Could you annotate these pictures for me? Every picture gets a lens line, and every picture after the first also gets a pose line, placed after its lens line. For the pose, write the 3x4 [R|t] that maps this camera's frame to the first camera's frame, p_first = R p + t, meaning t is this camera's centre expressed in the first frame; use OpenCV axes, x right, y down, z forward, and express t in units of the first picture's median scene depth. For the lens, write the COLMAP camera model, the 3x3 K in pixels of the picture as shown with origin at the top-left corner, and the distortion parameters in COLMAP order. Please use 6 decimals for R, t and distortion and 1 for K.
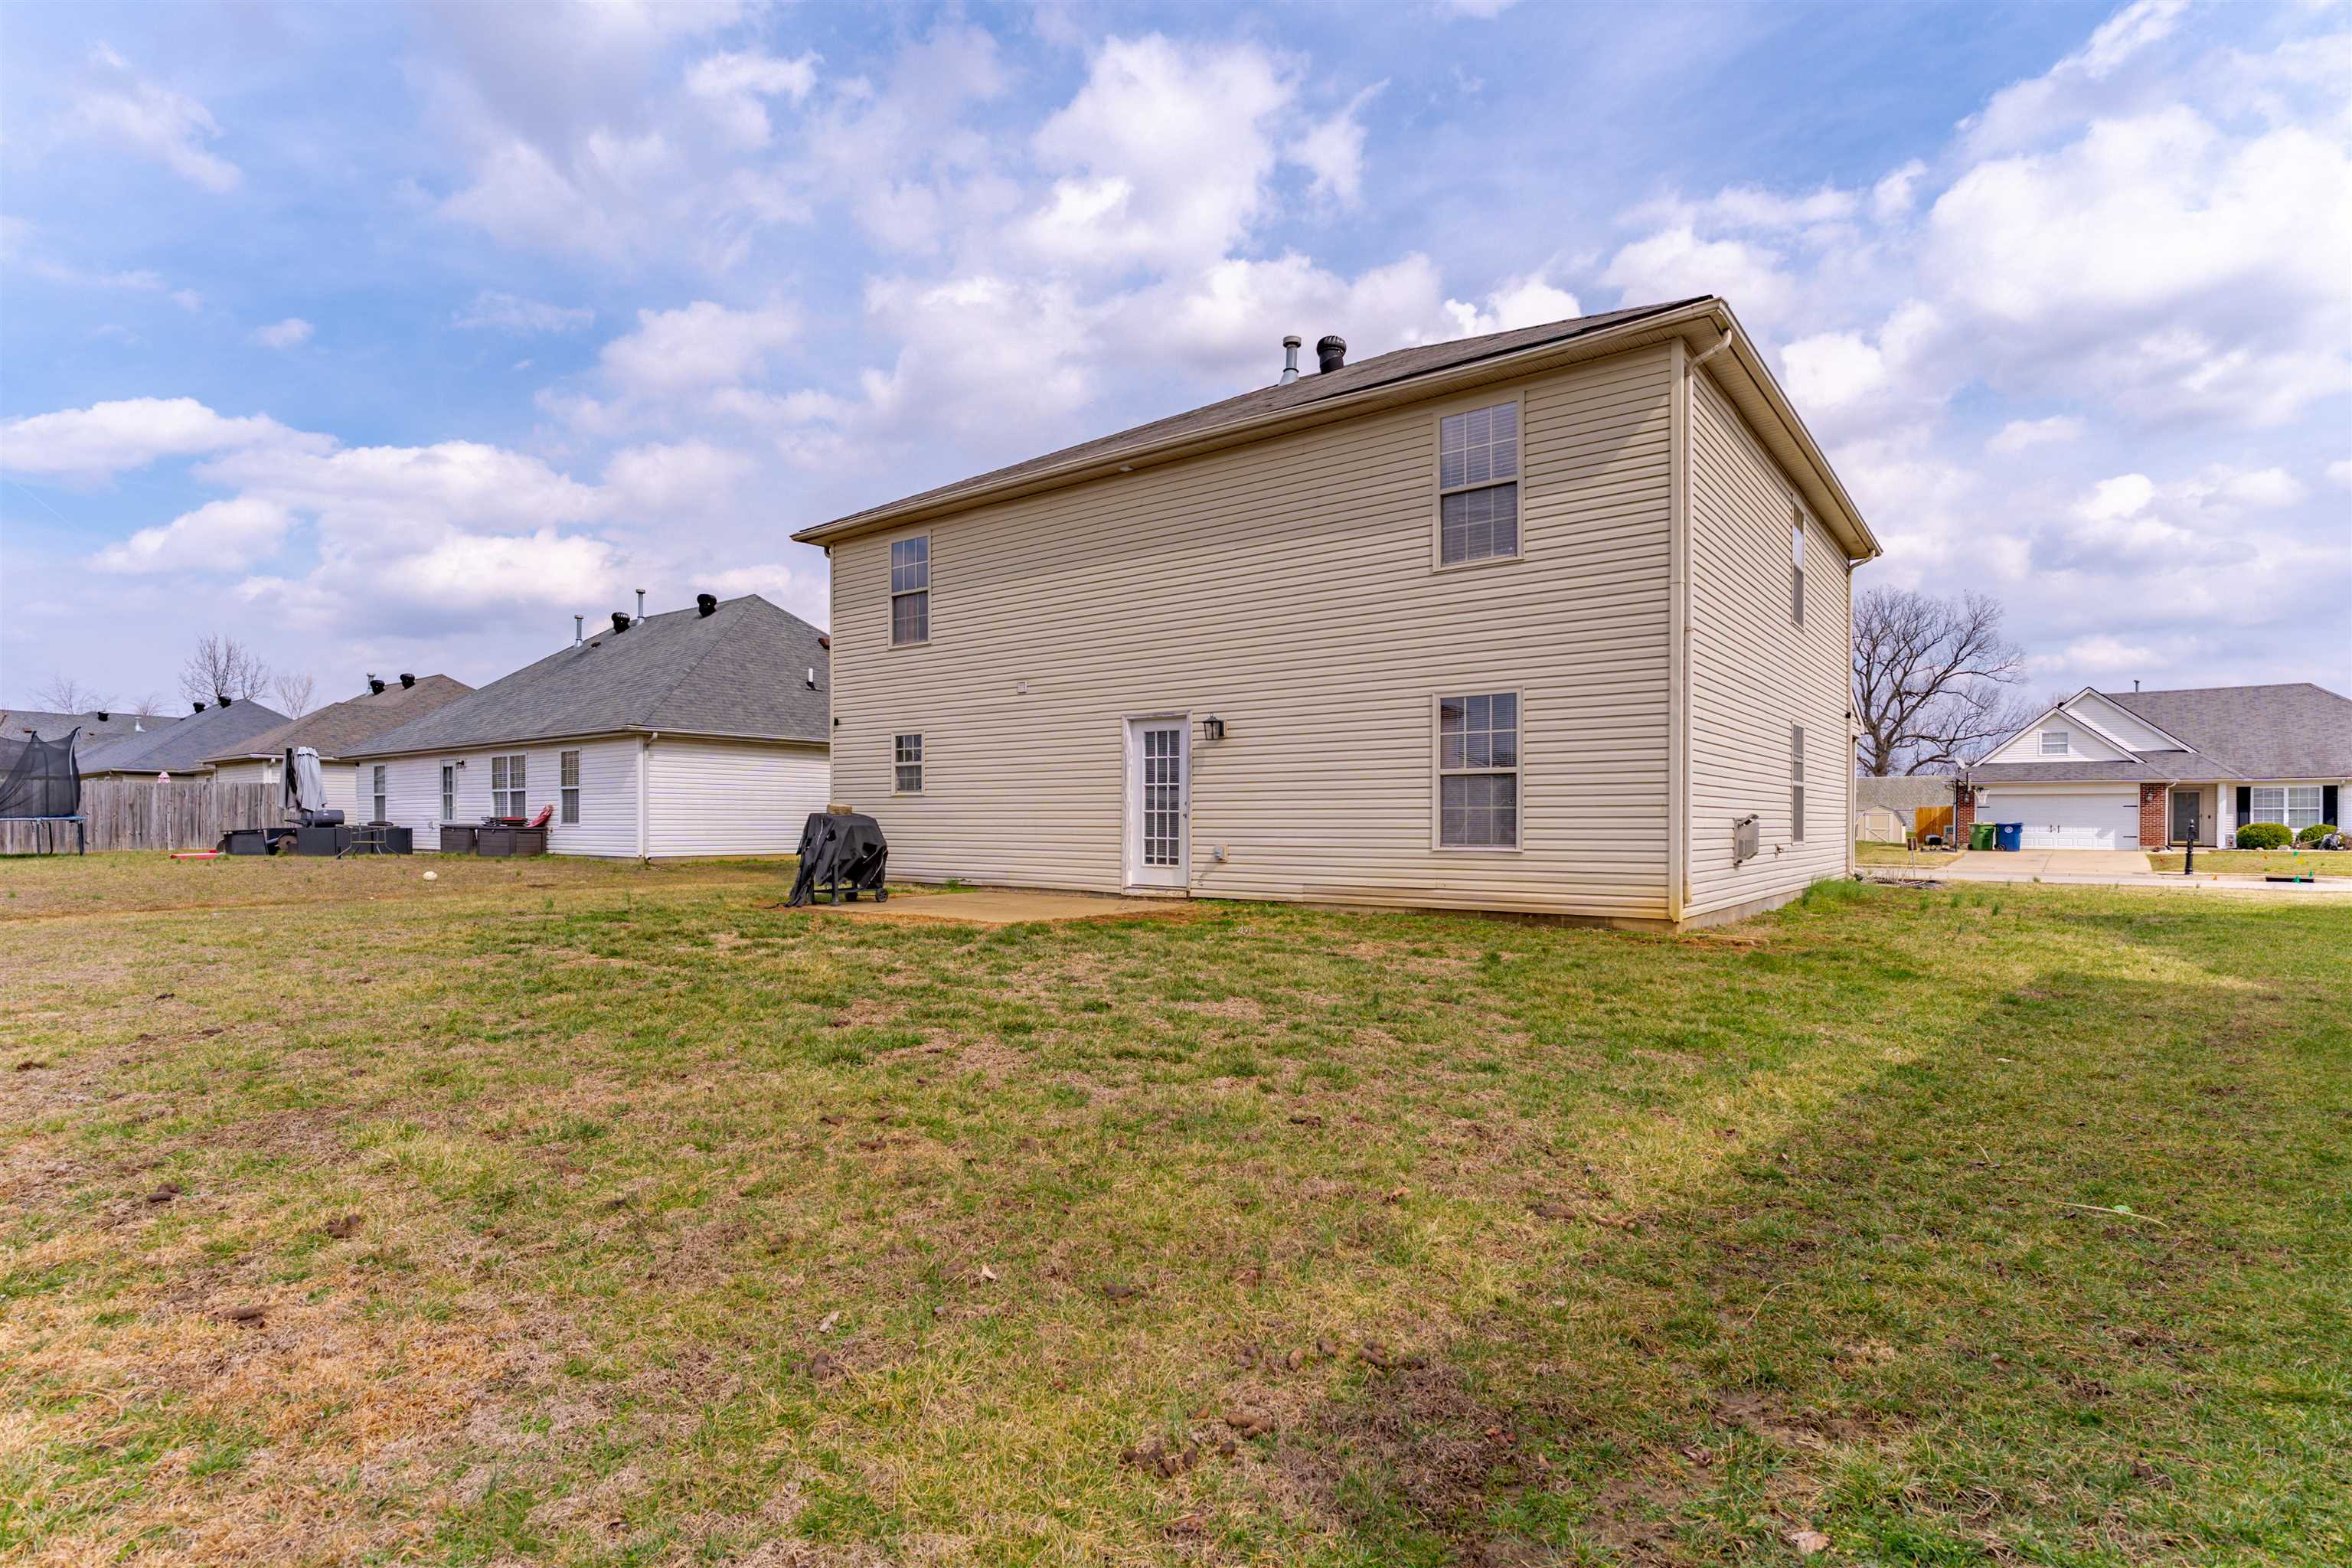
lens RADIAL K [[1132.6, 0, 1158.2], [0, 1132.6, 823.3], [0, 0, 1]] dist [0.002194, 0.001412]
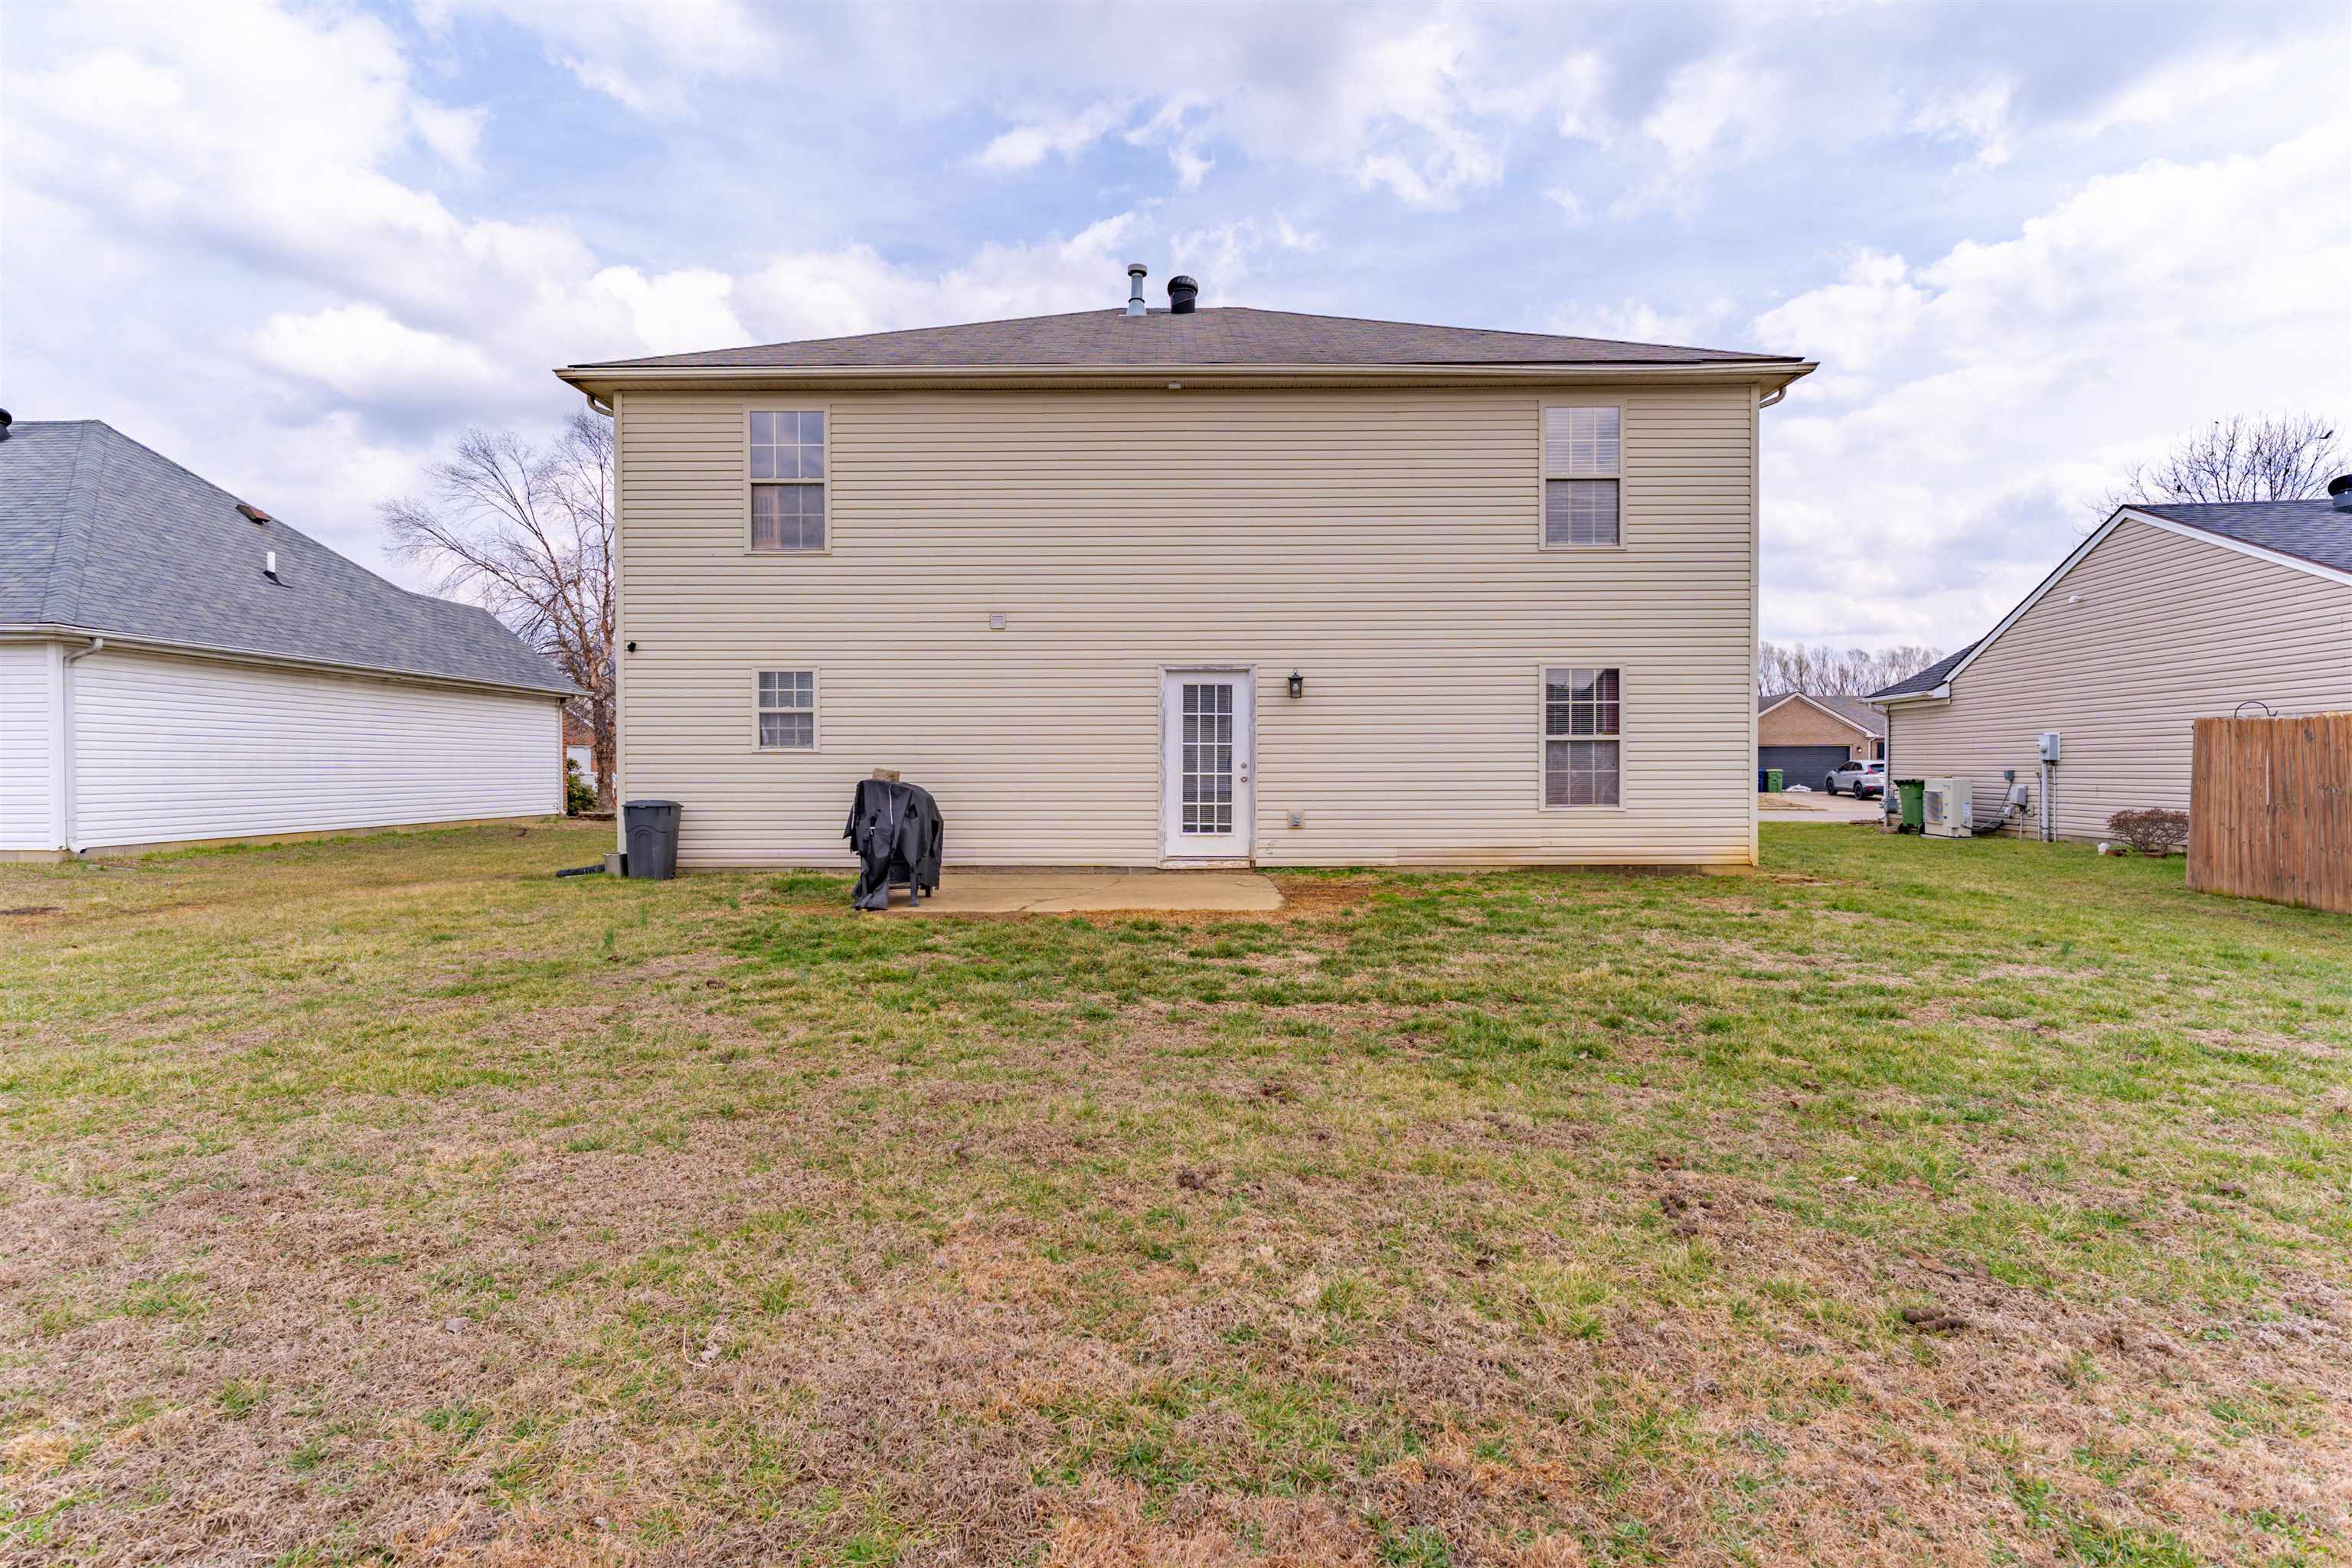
lens RADIAL K [[1132.6, 0, 1177.1], [0, 1132.6, 773.1], [0, 0, 1]] dist [0.002194, 0.001412]
pose [[0.802061, -0.010175, 0.597156, -0.559674], [0.005023, 0.999934, 0.010291, -0.020683], [-0.597221, -0.005255, 0.802059, 0.290933]]
